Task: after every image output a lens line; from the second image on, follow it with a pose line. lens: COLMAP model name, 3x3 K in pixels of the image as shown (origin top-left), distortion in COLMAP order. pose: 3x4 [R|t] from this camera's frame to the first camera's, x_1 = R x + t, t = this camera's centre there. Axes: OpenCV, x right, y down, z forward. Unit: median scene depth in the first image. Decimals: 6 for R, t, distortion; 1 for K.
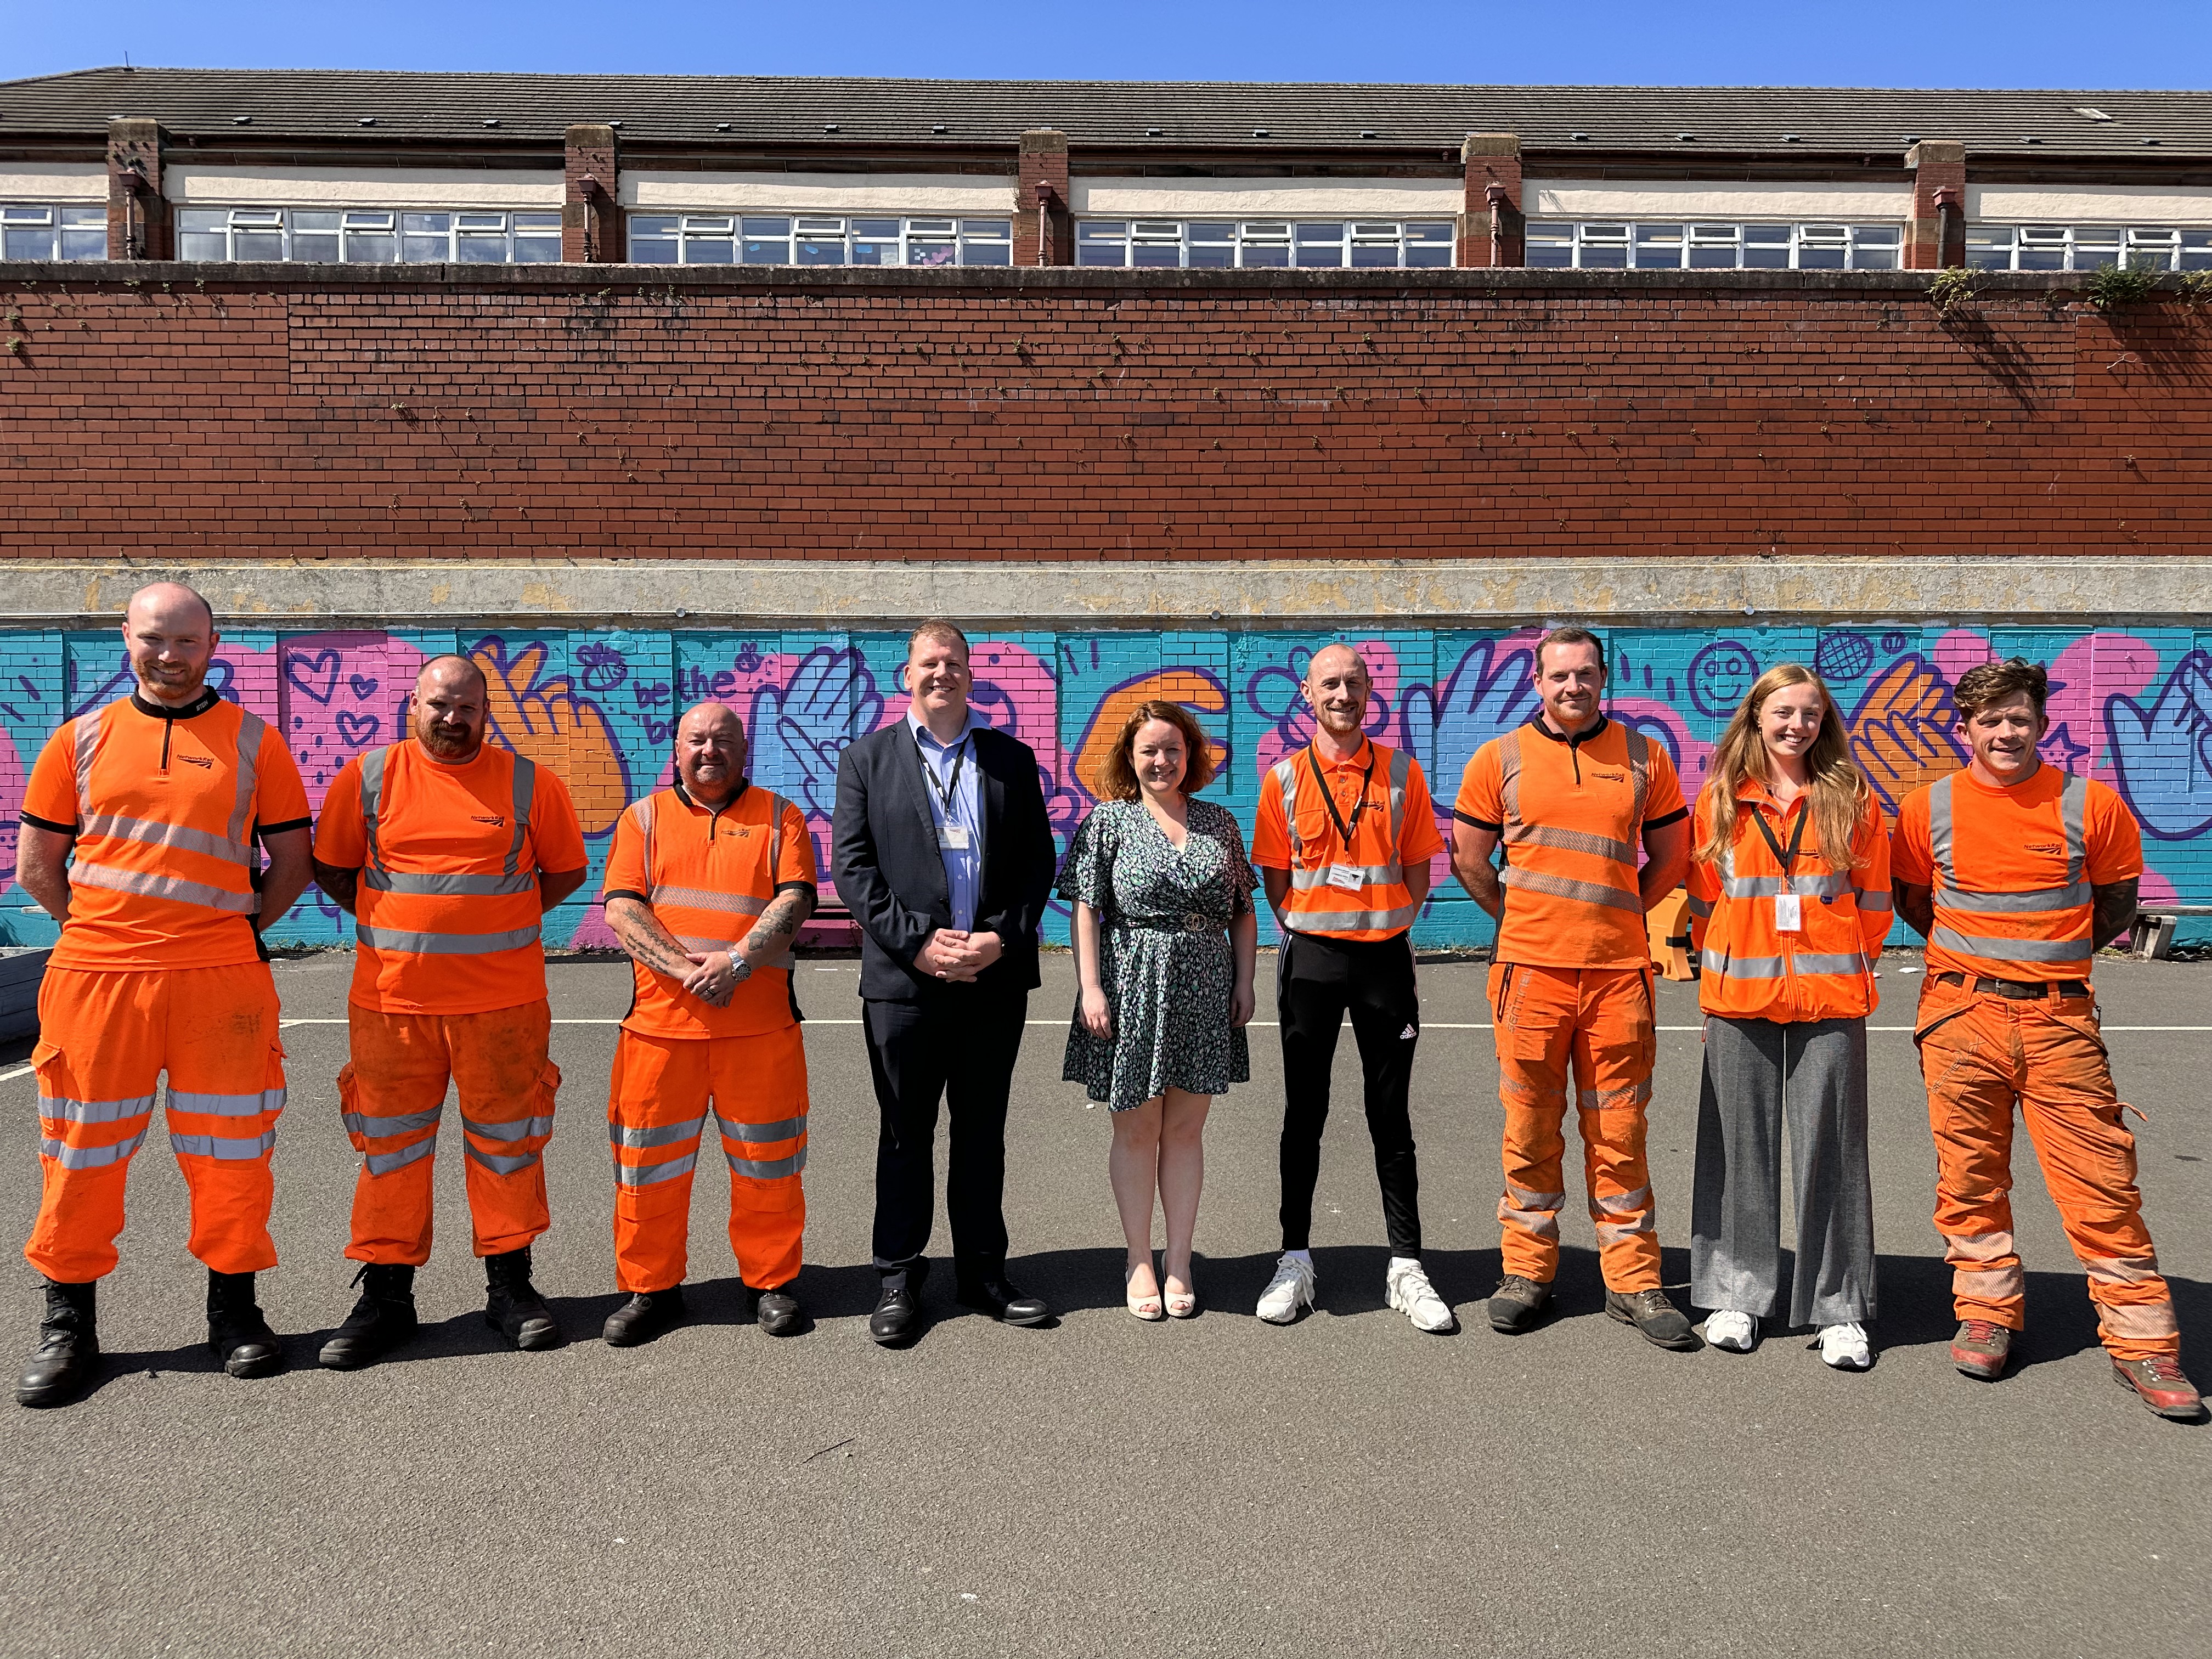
lens RADIAL K [[1534.9, 0, 1101.4], [0, 1534.9, 833.0], [0, 0, 1]] dist [0.023506, -0.012058]
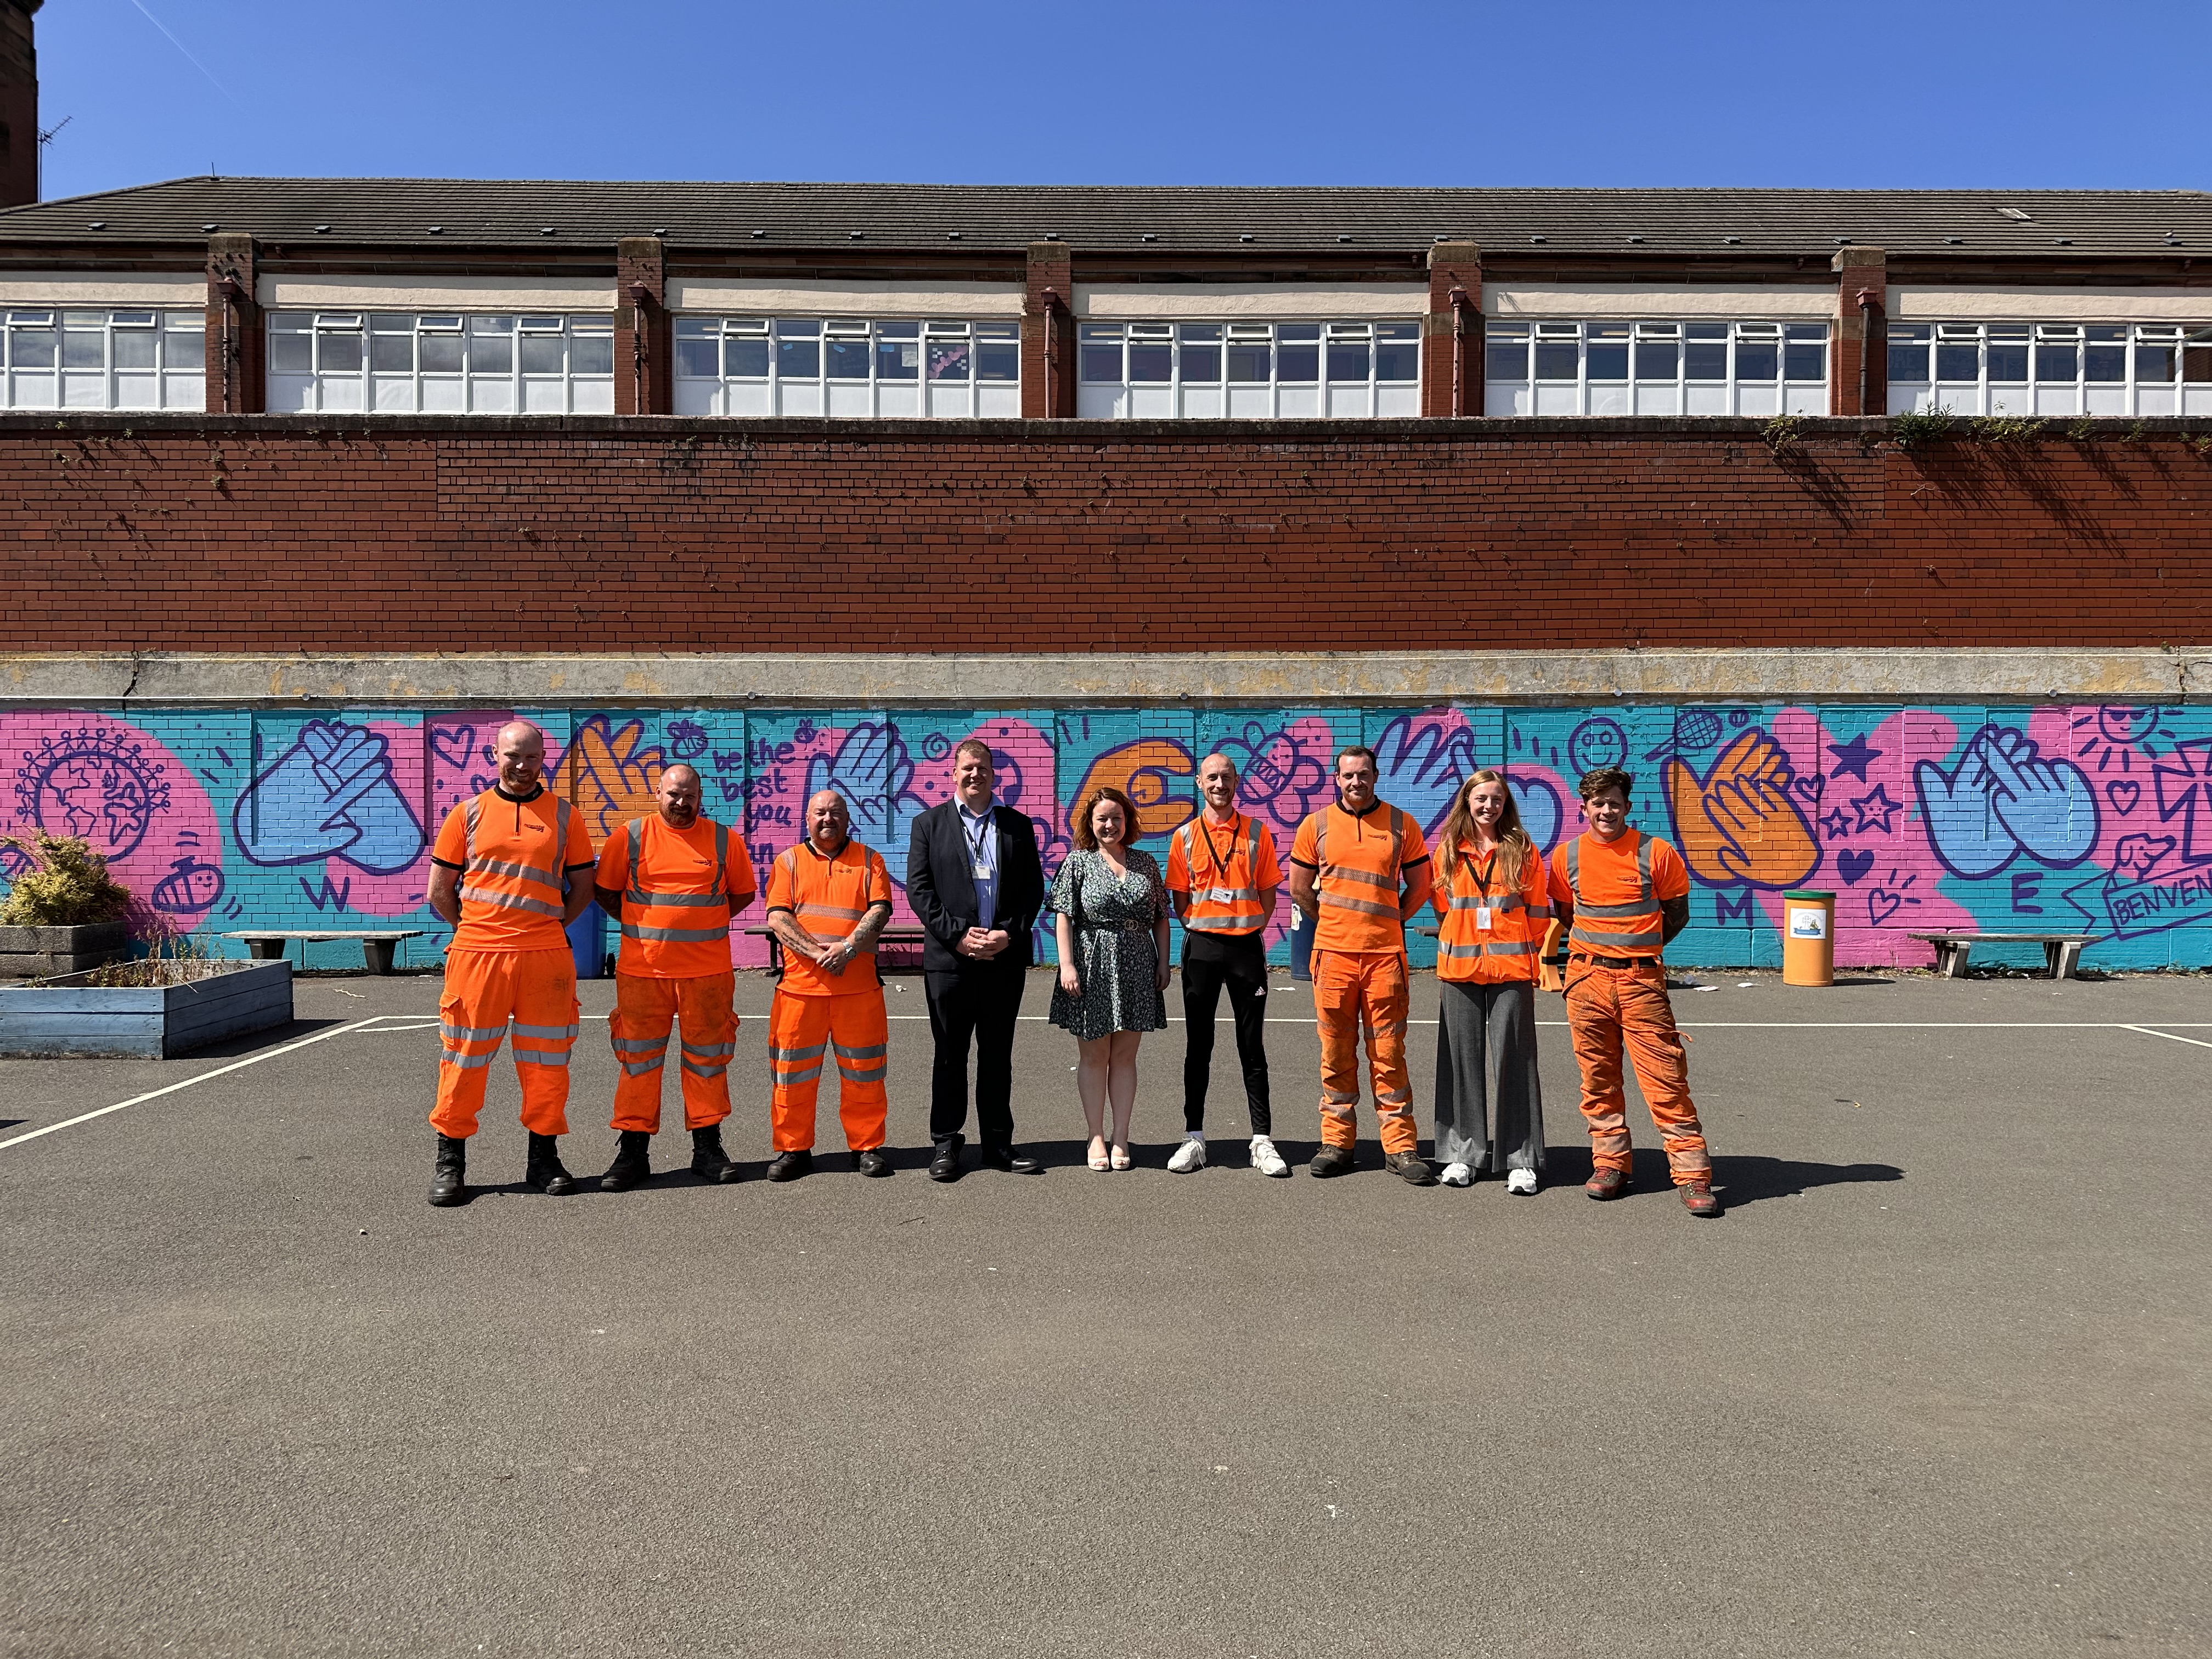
lens RADIAL K [[1534.9, 0, 1105.7], [0, 1534.9, 828.6], [0, 0, 1]] dist [0.023506, -0.012058]
pose [[0.999997, -0.000084, -0.002415, 0.014861], [0.000009, 0.999514, -0.031175, 0.002498], [0.002416, 0.031175, 0.999511, -0.229973]]
